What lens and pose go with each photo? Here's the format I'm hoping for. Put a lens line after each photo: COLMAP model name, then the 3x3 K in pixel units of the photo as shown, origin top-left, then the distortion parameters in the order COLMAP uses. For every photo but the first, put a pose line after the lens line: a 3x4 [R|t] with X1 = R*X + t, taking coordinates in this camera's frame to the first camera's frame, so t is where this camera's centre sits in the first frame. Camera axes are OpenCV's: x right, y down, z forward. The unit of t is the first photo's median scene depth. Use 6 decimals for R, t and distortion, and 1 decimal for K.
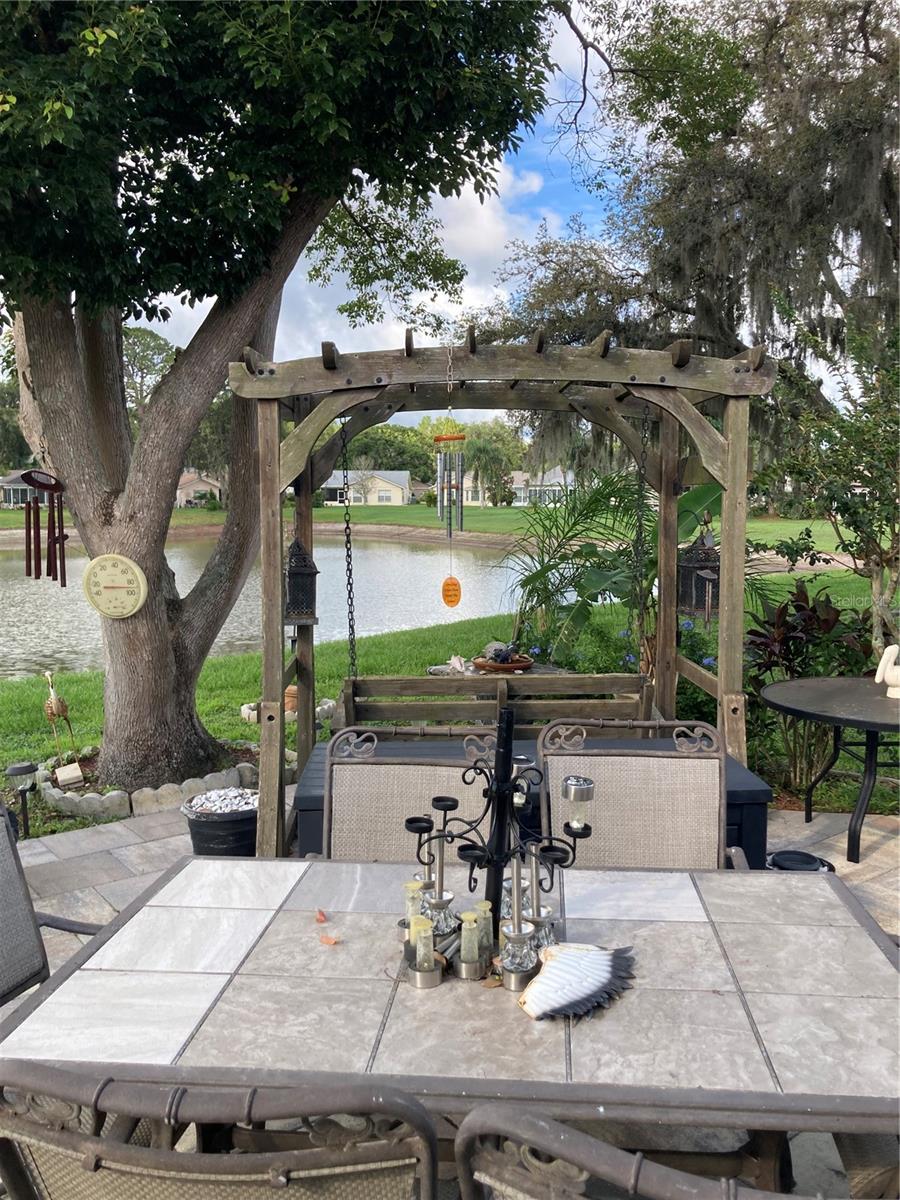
lens RADIAL K [[991.5, 0, 453.4], [0, 991.5, 581.1], [0, 0, 1]] dist [0.014680, 0.001945]
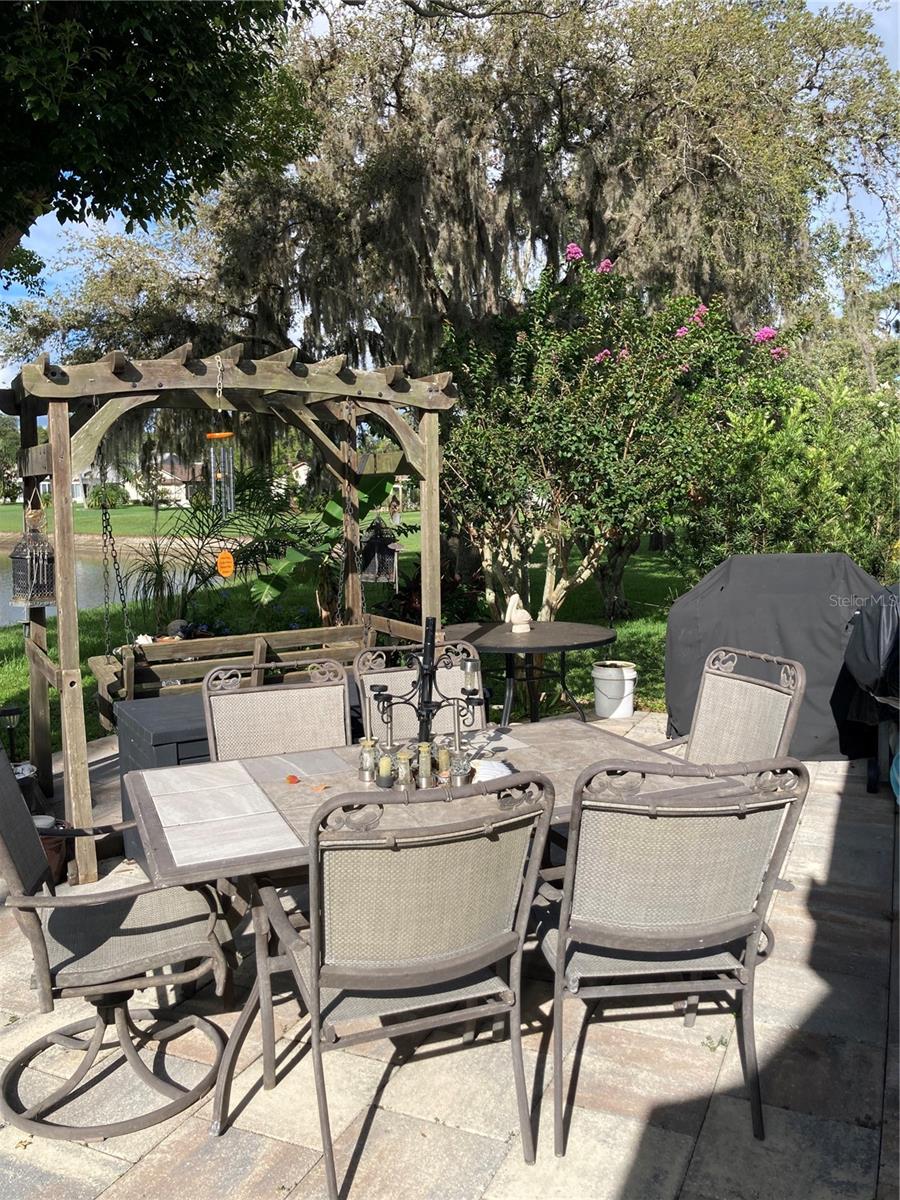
lens RADIAL K [[980.5, 0, 446.3], [0, 980.5, 587.1], [0, 0, 1]] dist [0.035060, -0.036966]
pose [[0.889534, -0.053668, 0.453705, -0.250040], [0.048309, 0.998558, 0.023404, 0.018534], [-0.454307, 0.001099, 0.890845, -0.150493]]
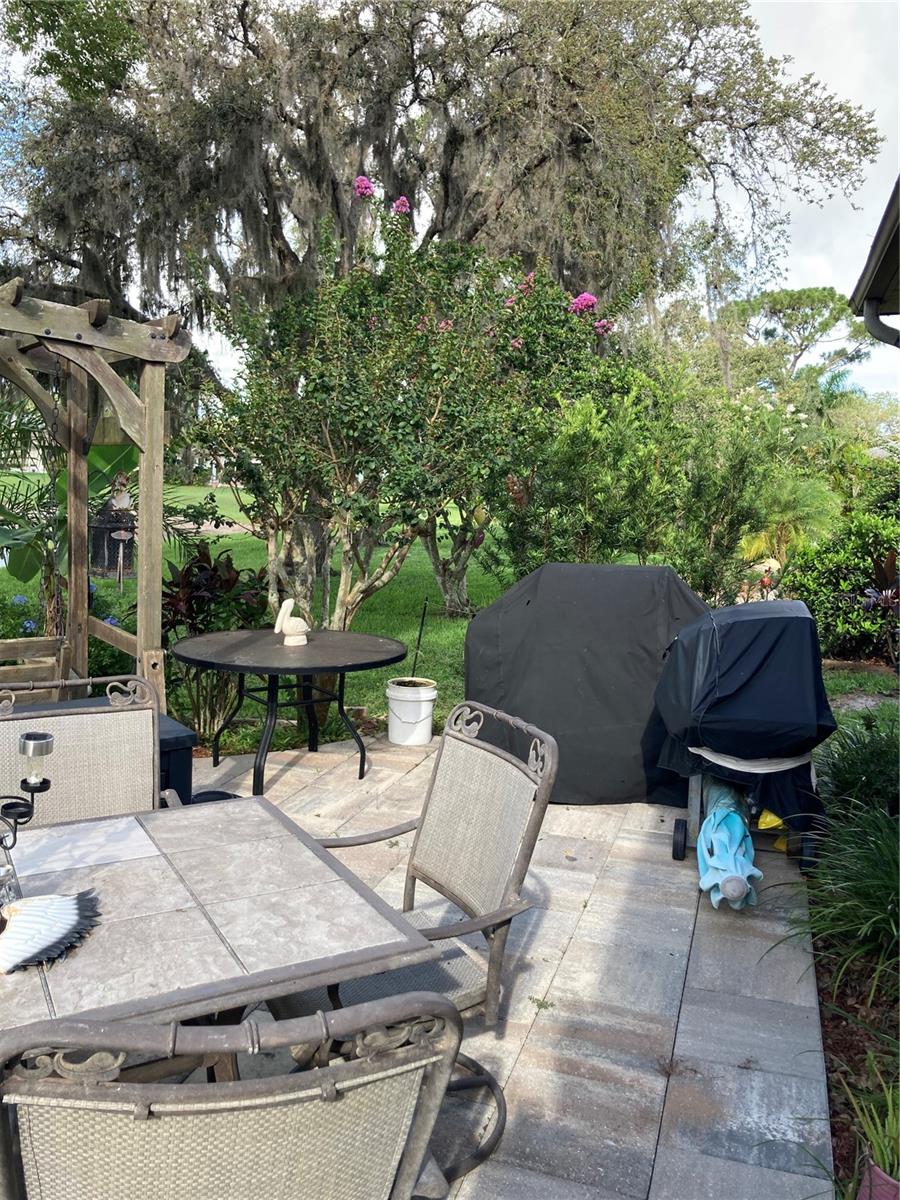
lens RADIAL K [[988.6, 0, 445.2], [0, 988.6, 584.4], [0, 0, 1]] dist [0.009997, 0.017174]
pose [[0.828737, -0.023761, 0.559134, -0.035295], [0.001787, 0.999206, 0.039814, 0.003590], [-0.559636, -0.031996, 0.828121, -0.022294]]
